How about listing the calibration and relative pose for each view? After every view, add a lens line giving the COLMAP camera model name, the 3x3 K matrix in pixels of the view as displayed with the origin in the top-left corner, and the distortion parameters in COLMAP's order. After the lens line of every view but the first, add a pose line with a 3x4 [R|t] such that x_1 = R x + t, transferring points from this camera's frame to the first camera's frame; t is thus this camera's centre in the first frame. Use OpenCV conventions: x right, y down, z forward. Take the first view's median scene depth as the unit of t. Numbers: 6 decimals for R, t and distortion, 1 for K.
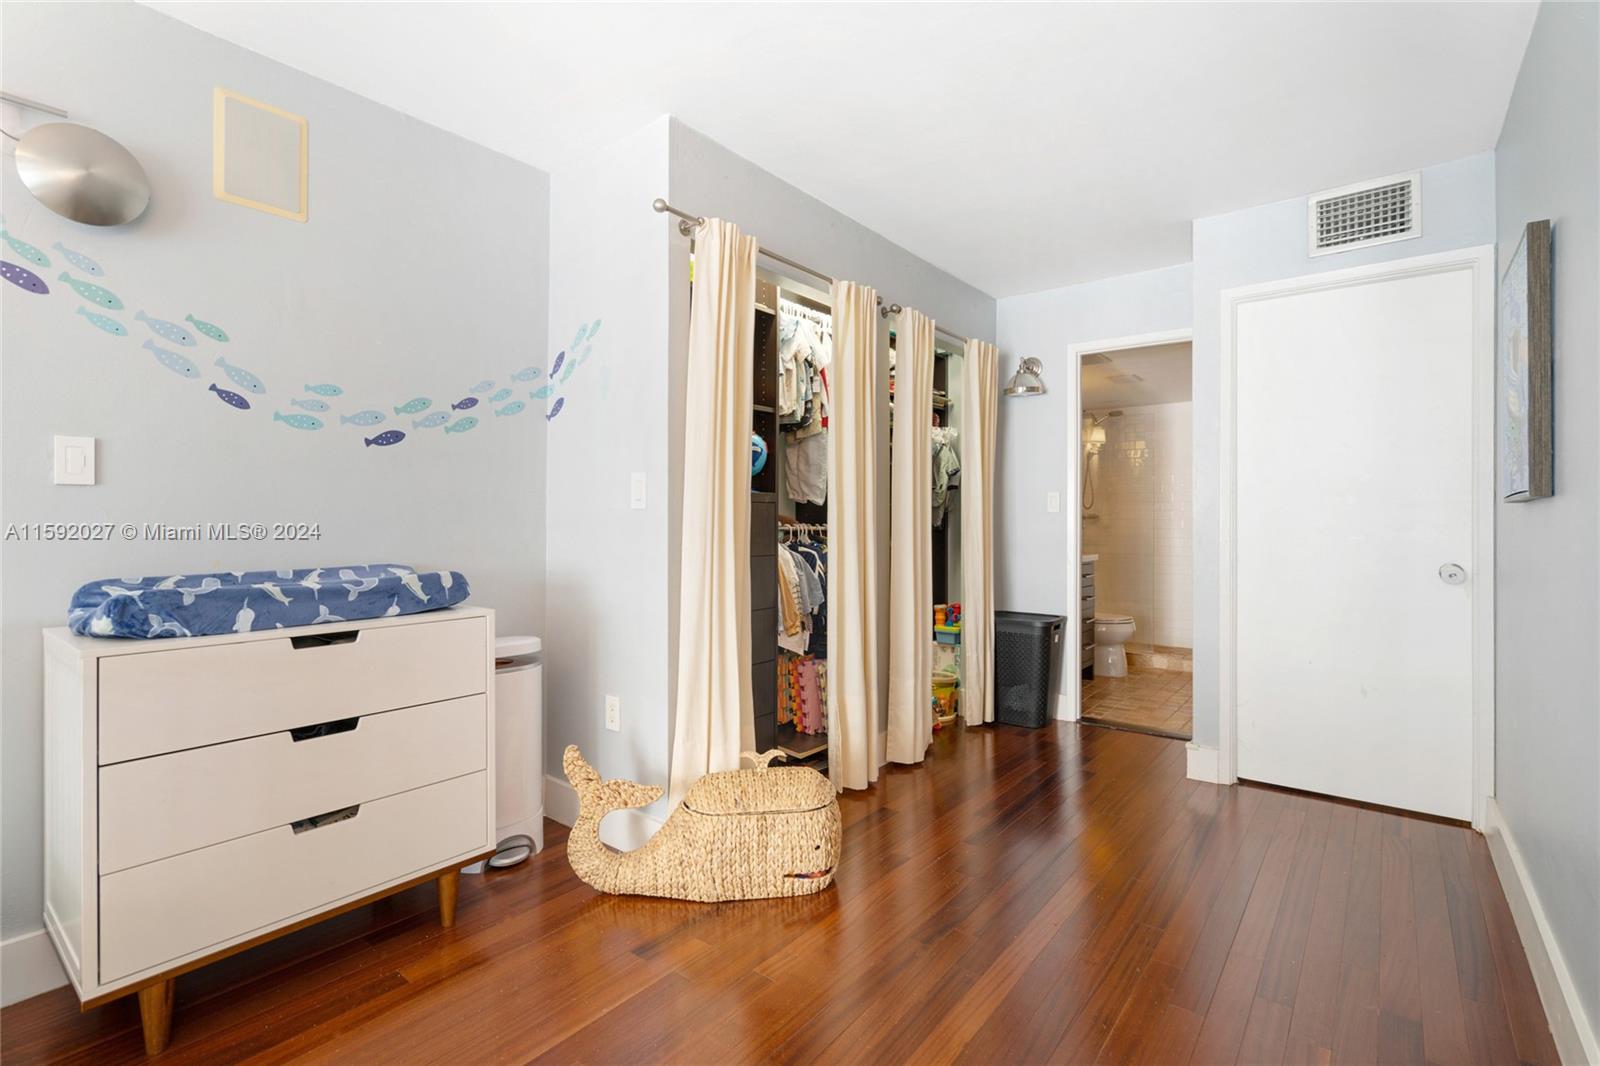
lens RADIAL K [[749.2, 0, 793.0], [0, 749.2, 520.0], [0, 0, 1]] dist [-0.008112, 0.002687]
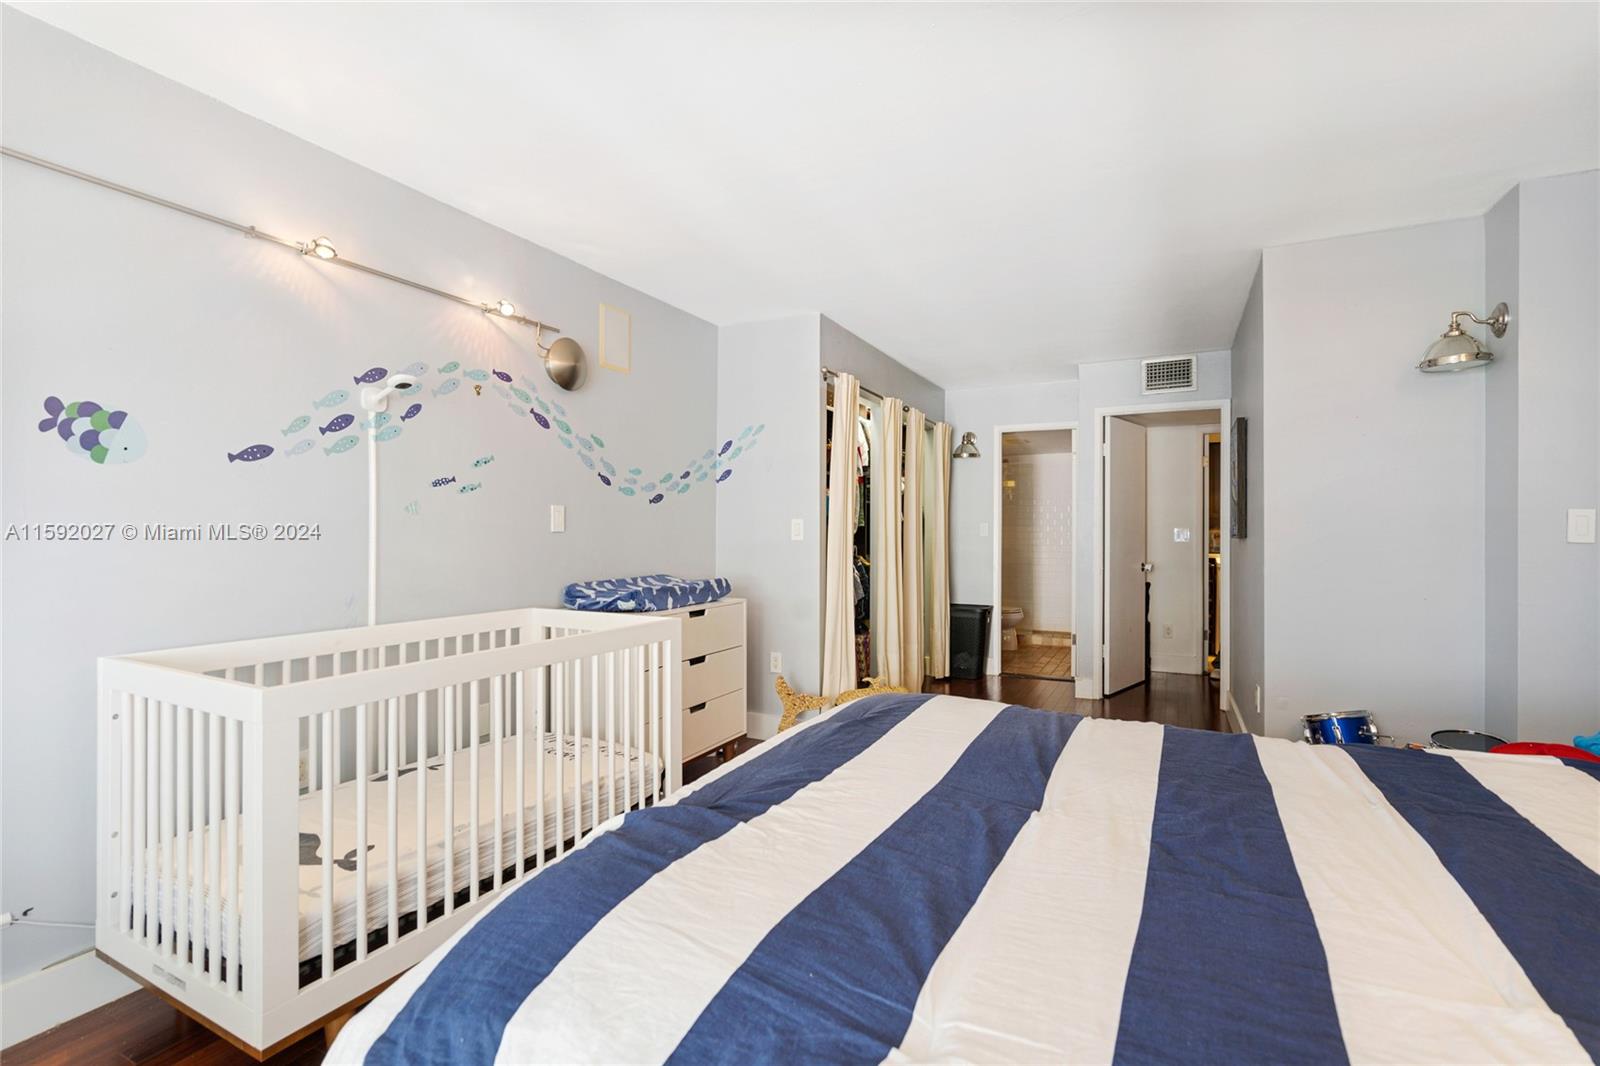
lens RADIAL K [[749.2, 0, 802.7], [0, 749.2, 535.7], [0, 0, 1]] dist [-0.008112, 0.002687]
pose [[0.976998, -0.005407, 0.213180, -0.512507], [0.005018, 0.999985, 0.002365, -0.026487], [-0.213190, -0.001241, 0.977010, -0.607547]]
